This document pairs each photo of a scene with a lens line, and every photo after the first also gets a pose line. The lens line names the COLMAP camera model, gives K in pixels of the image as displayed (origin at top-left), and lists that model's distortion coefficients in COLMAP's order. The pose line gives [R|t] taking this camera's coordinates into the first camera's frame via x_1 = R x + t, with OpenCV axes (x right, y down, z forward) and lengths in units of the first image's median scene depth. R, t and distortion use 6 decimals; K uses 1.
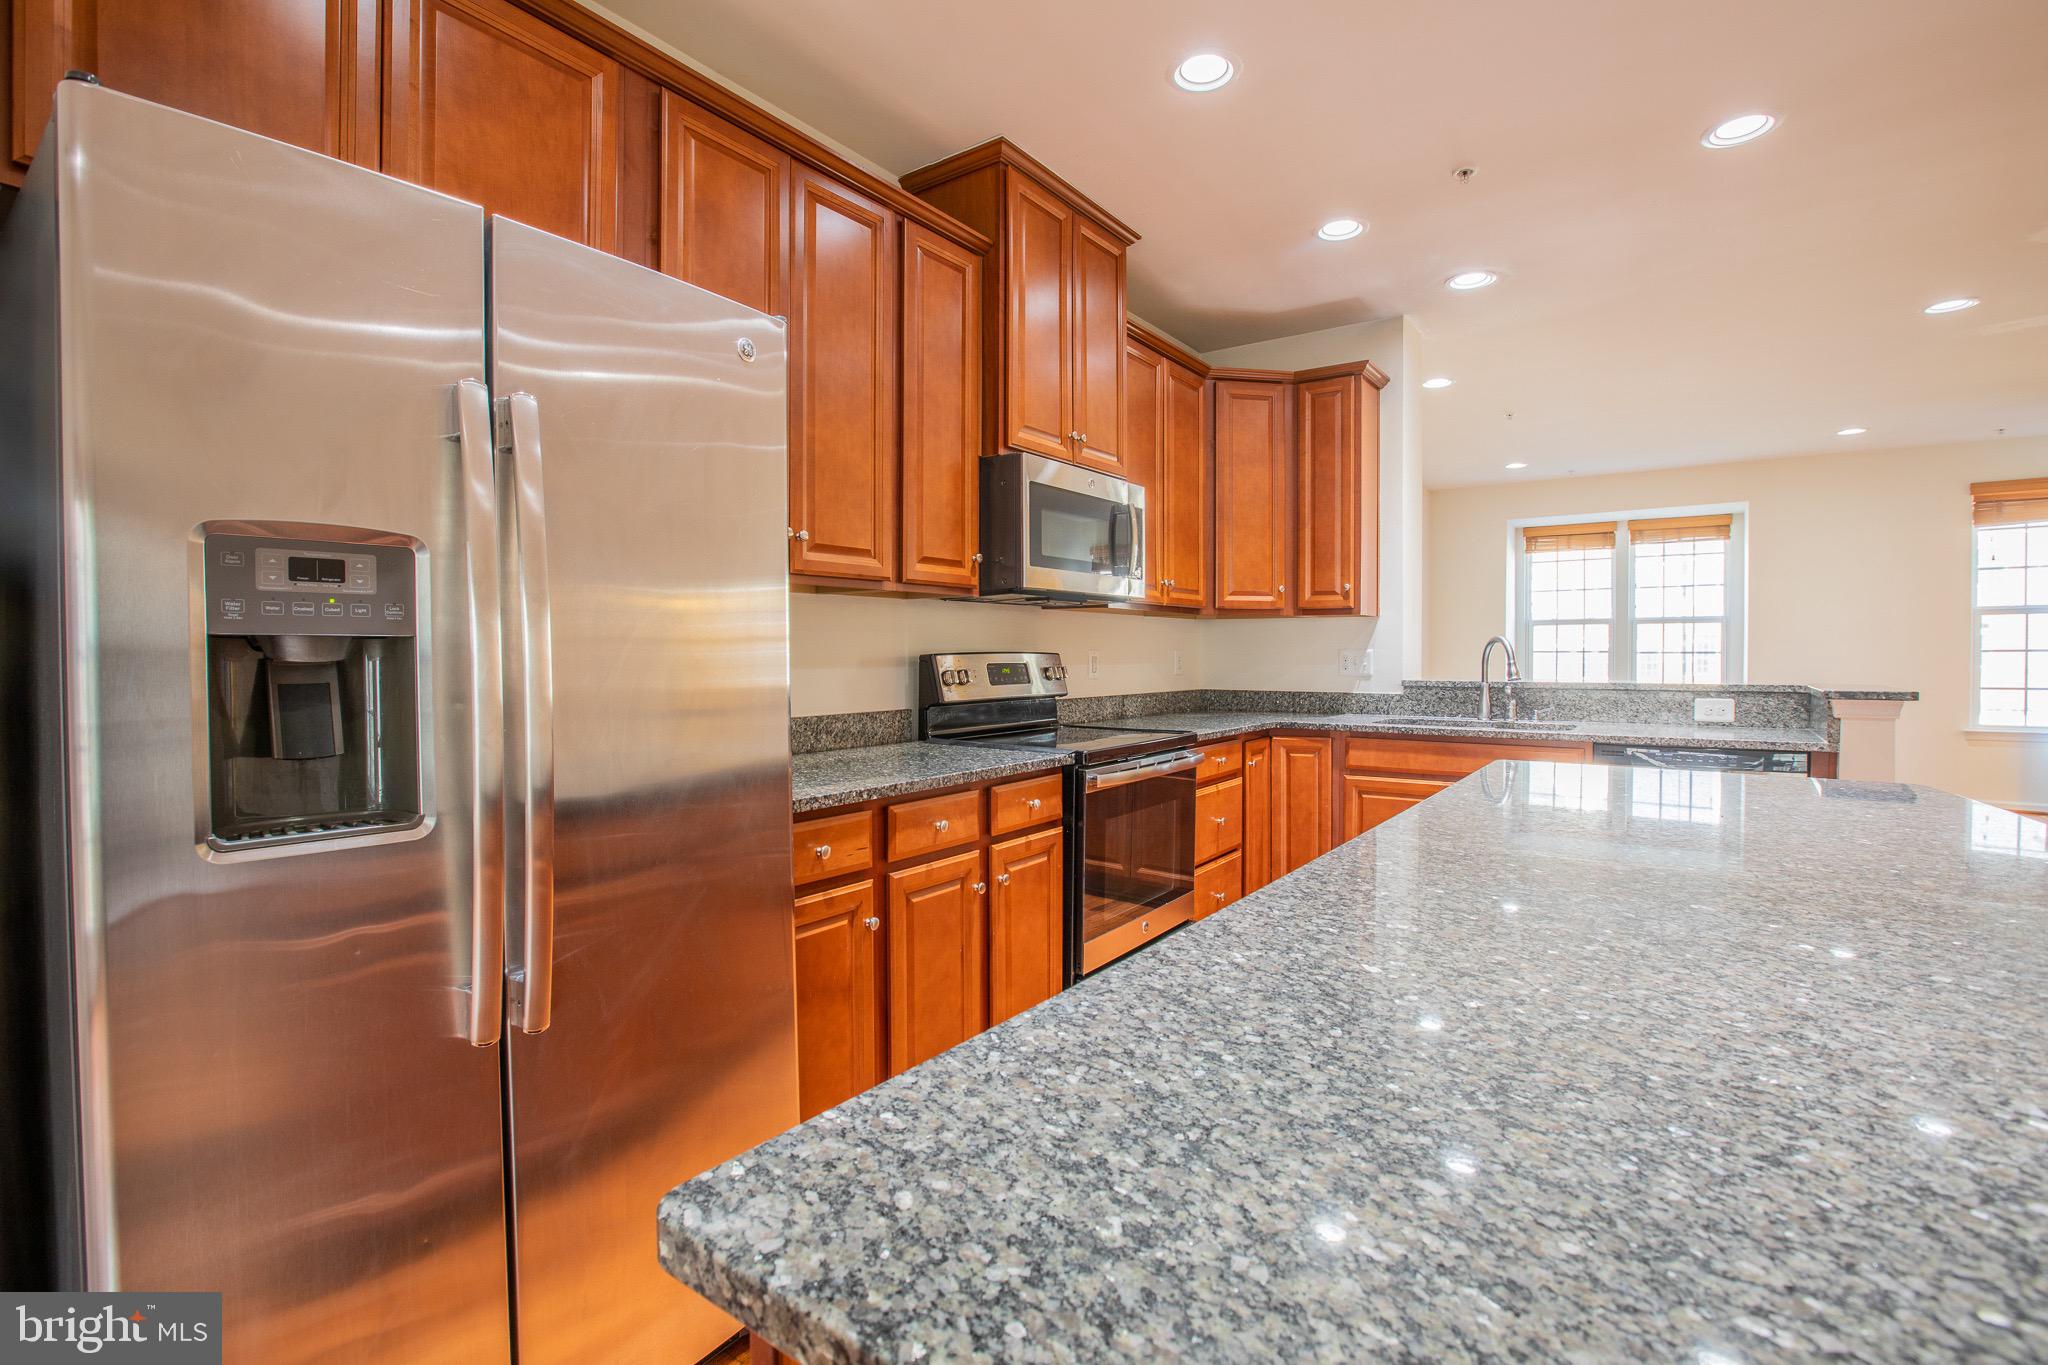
lens RADIAL K [[945.6, 0, 1013.8], [0, 945.6, 683.3], [0, 0, 1]] dist [-0.048809, 0.015145]
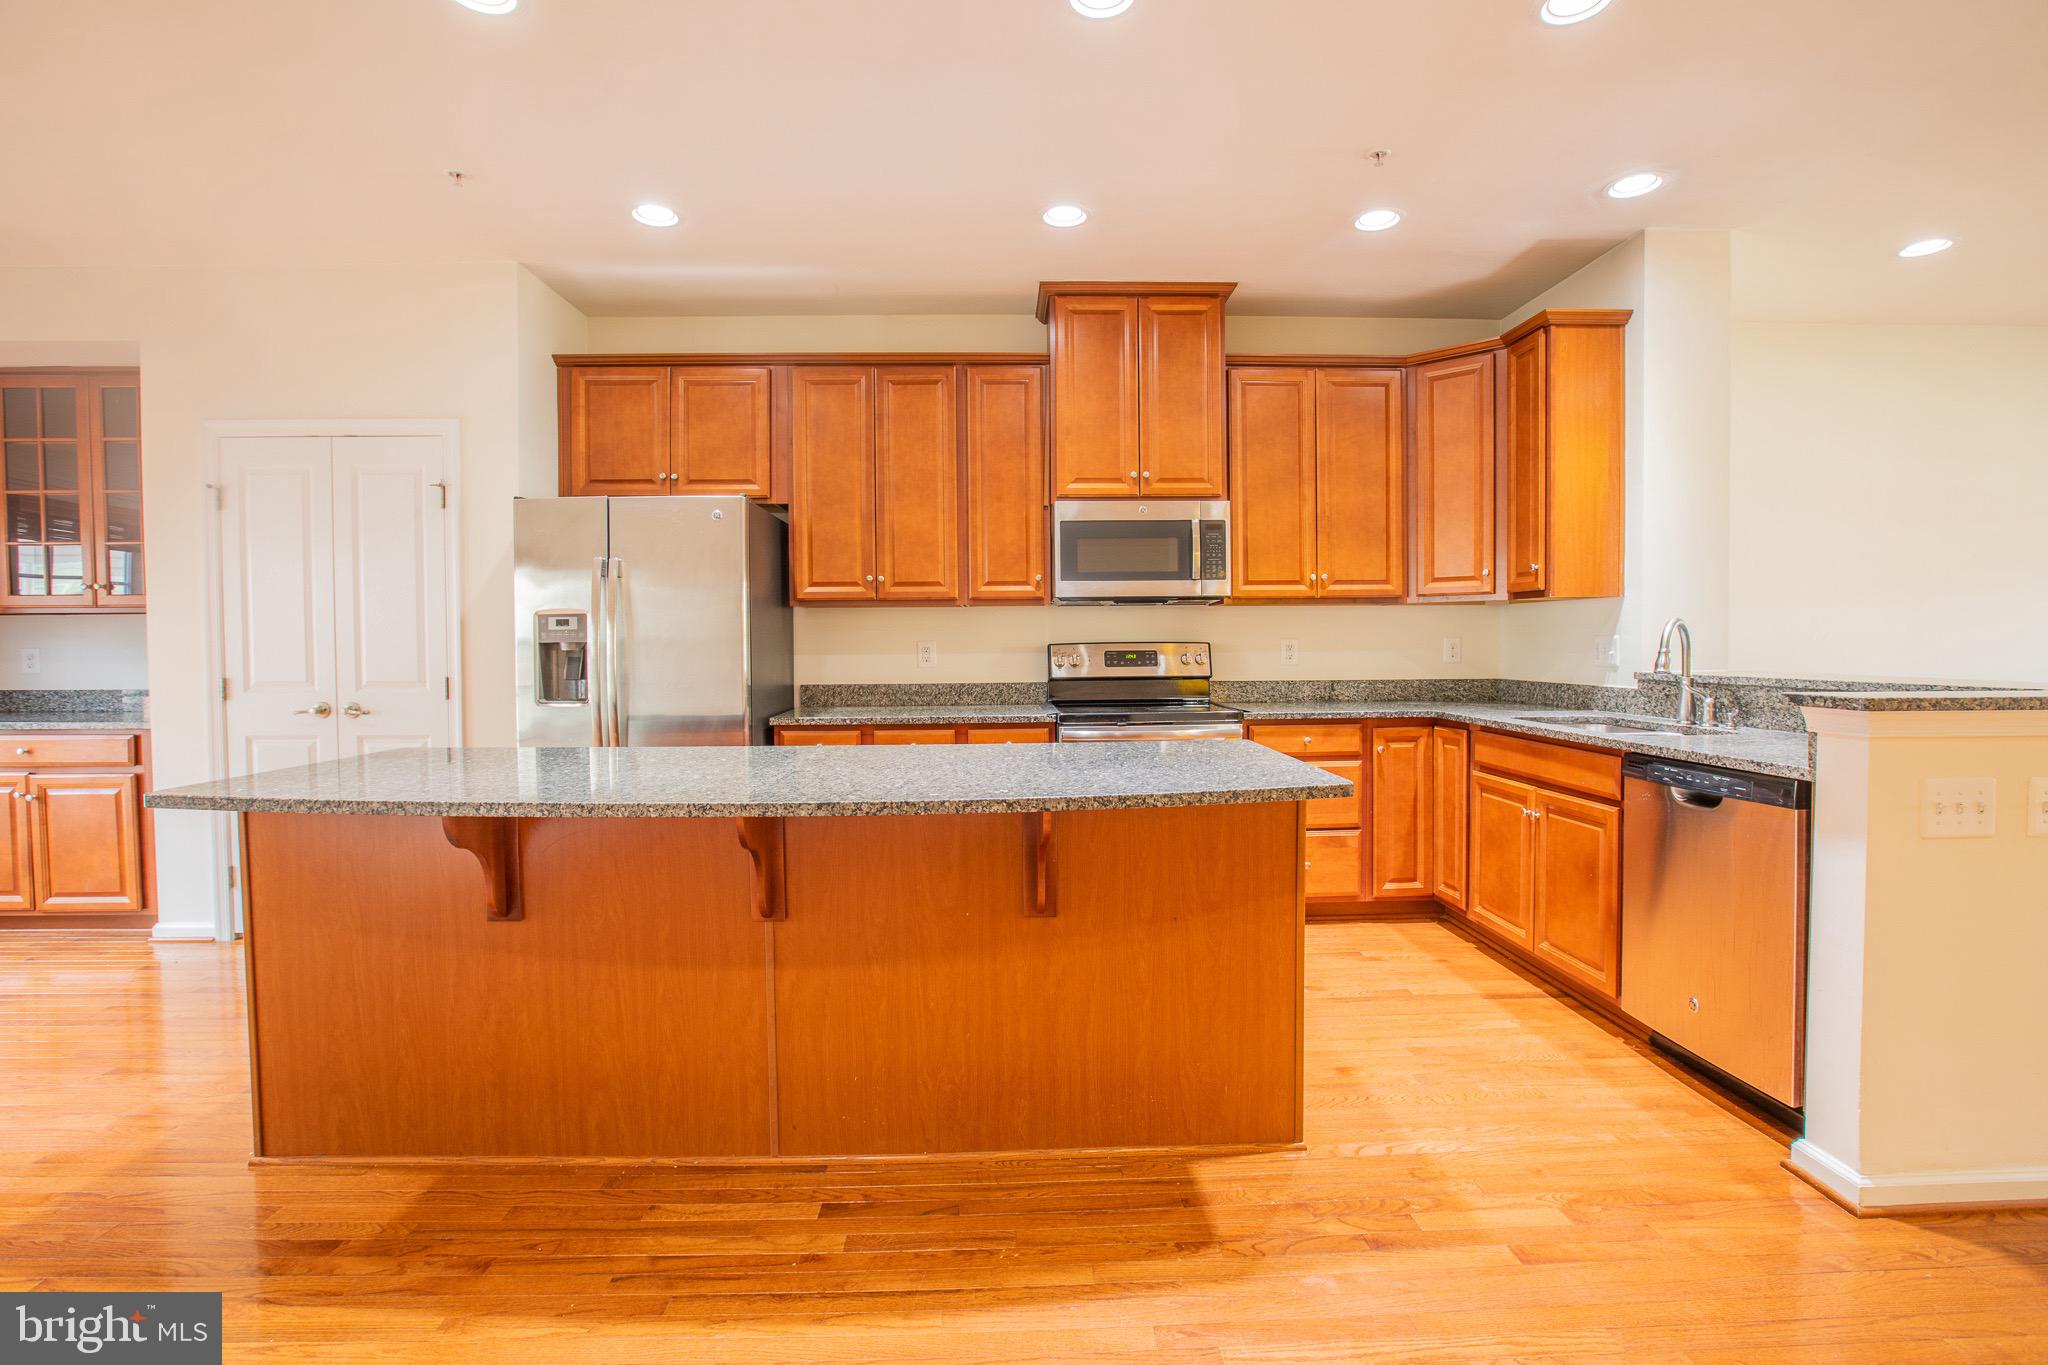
lens RADIAL K [[945.6, 0, 1011.3], [0, 945.6, 671.6], [0, 0, 1]] dist [-0.048809, 0.015145]
pose [[0.602013, 0.020522, -0.798222, 0.876253], [-0.017755, 0.999767, 0.012313, -0.004824], [0.798289, 0.006760, 0.602237, 0.075680]]
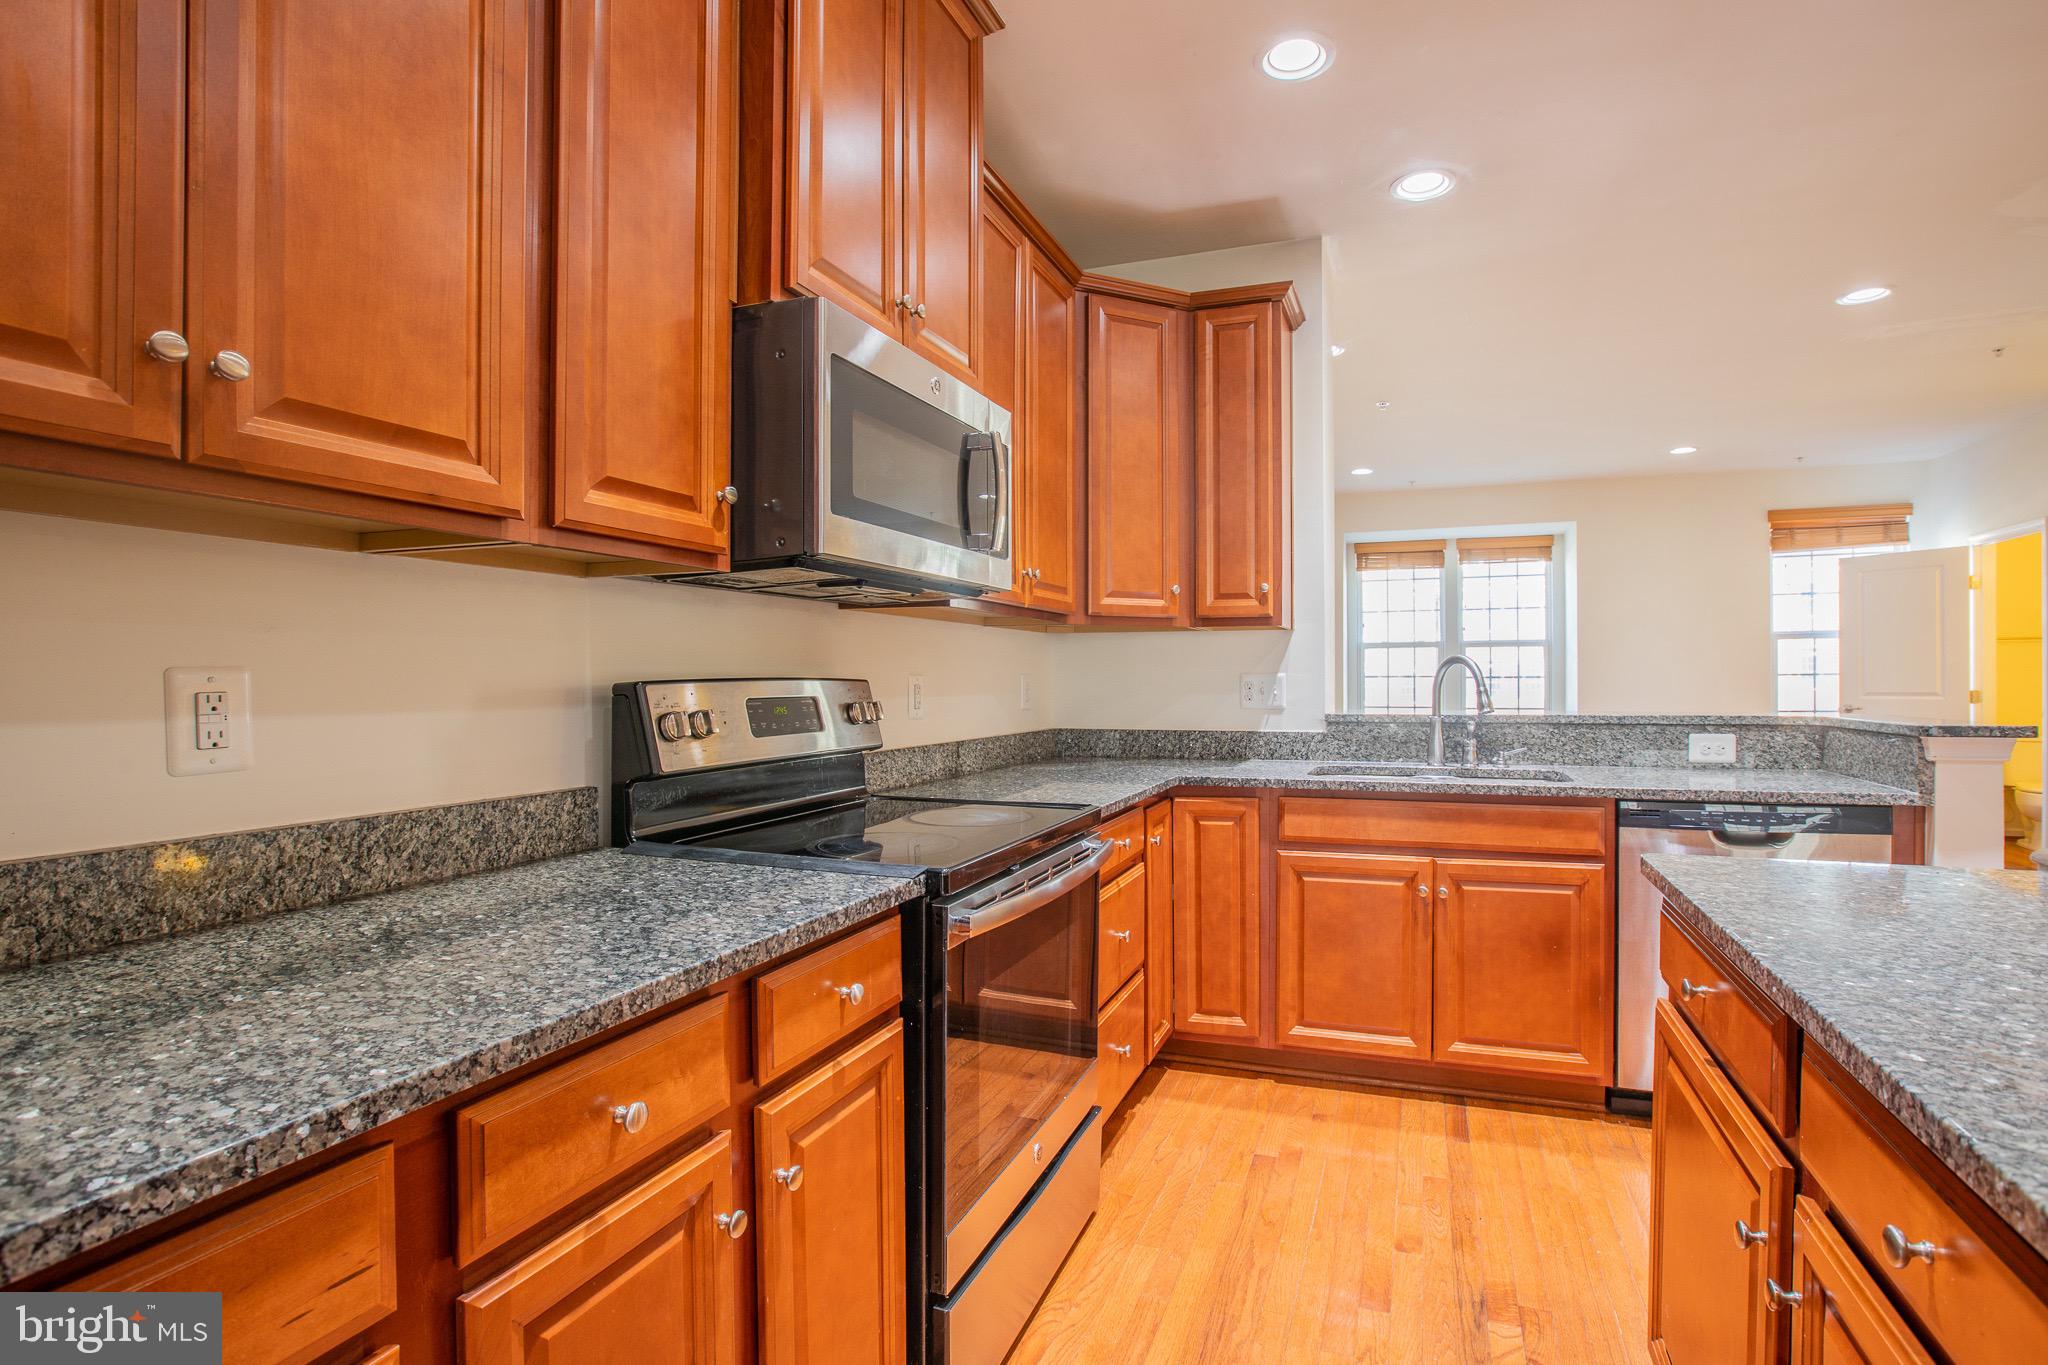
lens RADIAL K [[991.1, 0, 1072.5], [0, 991.1, 682.5], [0, 0, 1]] dist [-0.043514, 0.005447]
pose [[0.958657, -0.003207, 0.284546, -0.008805], [0.011559, 0.999550, -0.027676, -0.010755], [-0.284329, 0.029821, 0.958263, 0.349984]]
